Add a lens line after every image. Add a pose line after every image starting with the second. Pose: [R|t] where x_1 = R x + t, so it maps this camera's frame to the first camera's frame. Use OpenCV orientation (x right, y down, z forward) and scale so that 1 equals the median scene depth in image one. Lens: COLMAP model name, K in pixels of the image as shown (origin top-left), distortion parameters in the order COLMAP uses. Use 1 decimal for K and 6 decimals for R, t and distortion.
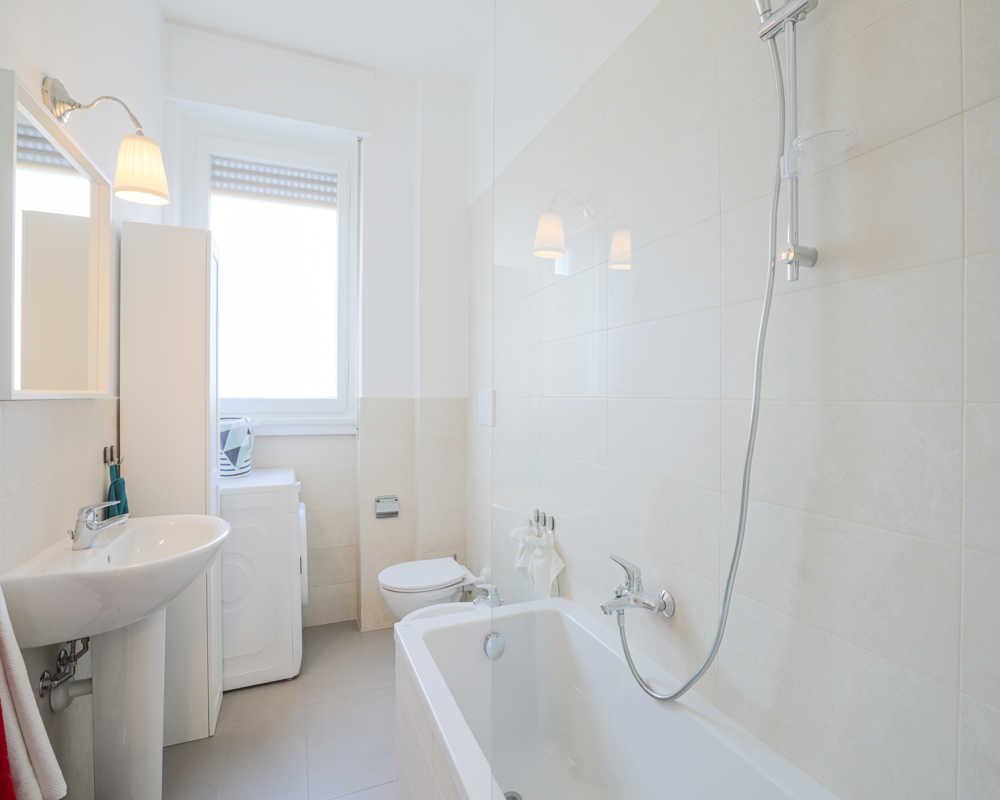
lens RADIAL K [[488.5, 0, 500.0], [0, 488.5, 400.0], [0, 0, 1]] dist [-0.046796, 0.011969]
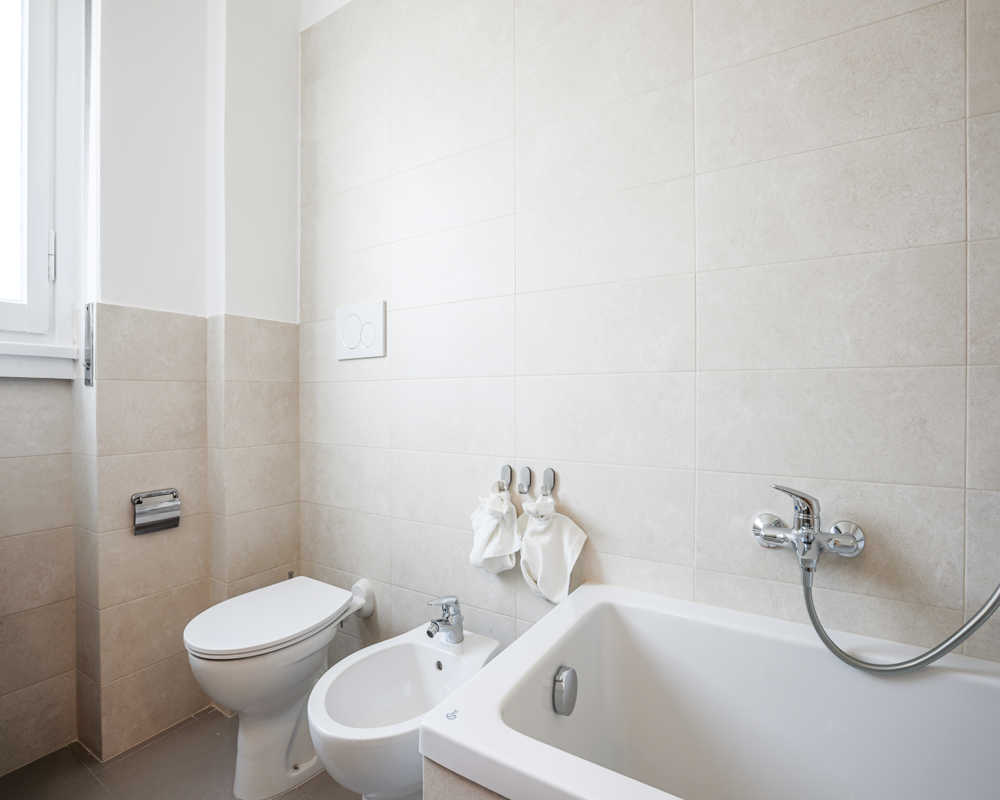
lens RADIAL K [[488.5, 0, 500.0], [0, 488.5, 400.0], [0, 0, 1]] dist [-0.046796, 0.011969]
pose [[0.813170, -0.003204, 0.582018, -0.261316], [0.009473, 0.999925, -0.007731, 0.117478], [-0.581950, 0.011800, 0.813139, 0.390485]]
